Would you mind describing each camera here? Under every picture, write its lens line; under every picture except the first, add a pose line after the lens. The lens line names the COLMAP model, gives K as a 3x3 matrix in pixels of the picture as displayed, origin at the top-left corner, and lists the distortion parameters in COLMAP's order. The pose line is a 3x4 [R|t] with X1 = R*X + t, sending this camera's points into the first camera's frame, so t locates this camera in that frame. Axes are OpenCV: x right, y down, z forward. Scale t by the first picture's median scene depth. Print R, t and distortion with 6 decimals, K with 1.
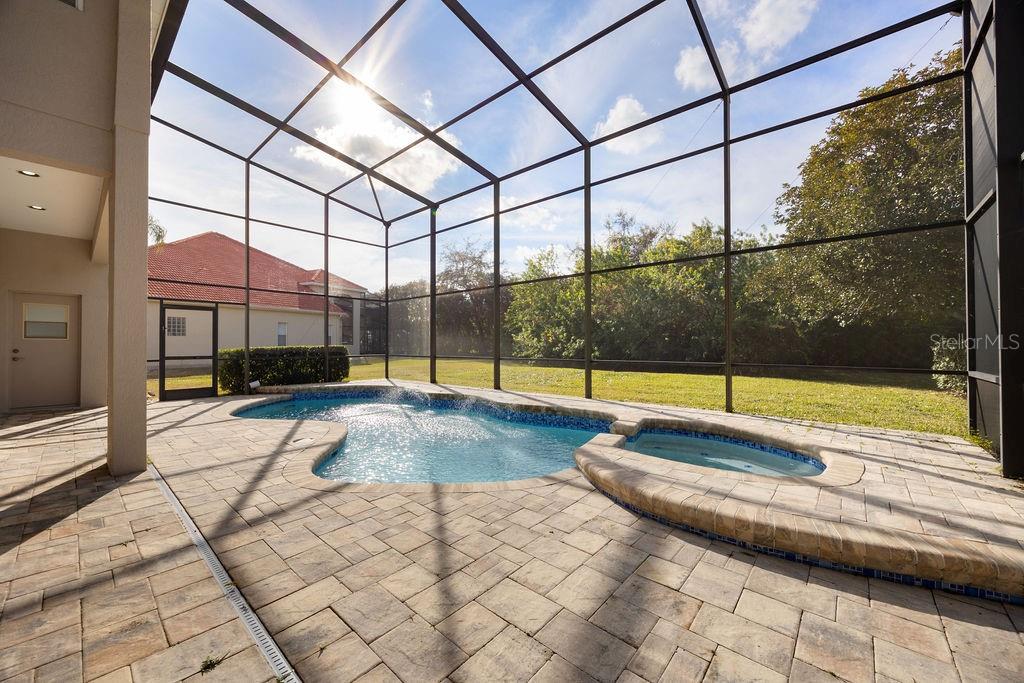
lens RADIAL K [[394.6, 0, 511.2], [0, 394.6, 341.3], [0, 0, 1]] dist [-0.001882, -0.000519]
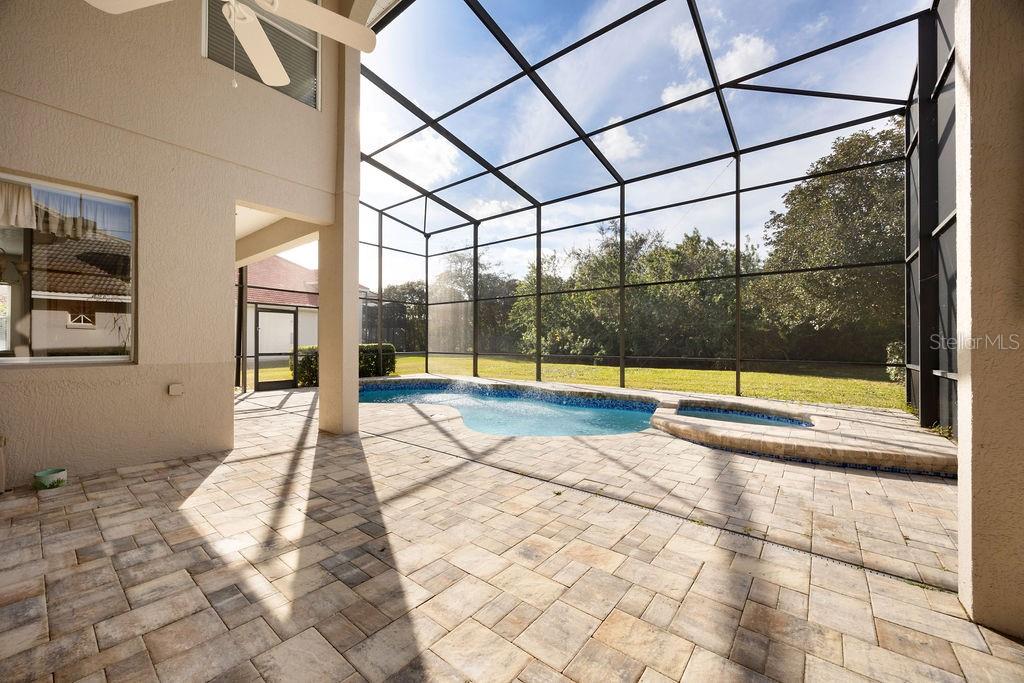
lens RADIAL K [[394.6, 0, 511.4], [0, 394.6, 342.0], [0, 0, 1]] dist [-0.001882, -0.000519]
pose [[0.998653, 0.004036, 0.051725, -0.207496], [-0.004383, 0.999969, 0.006596, -0.005168], [-0.051697, -0.006814, 0.998640, -0.210929]]
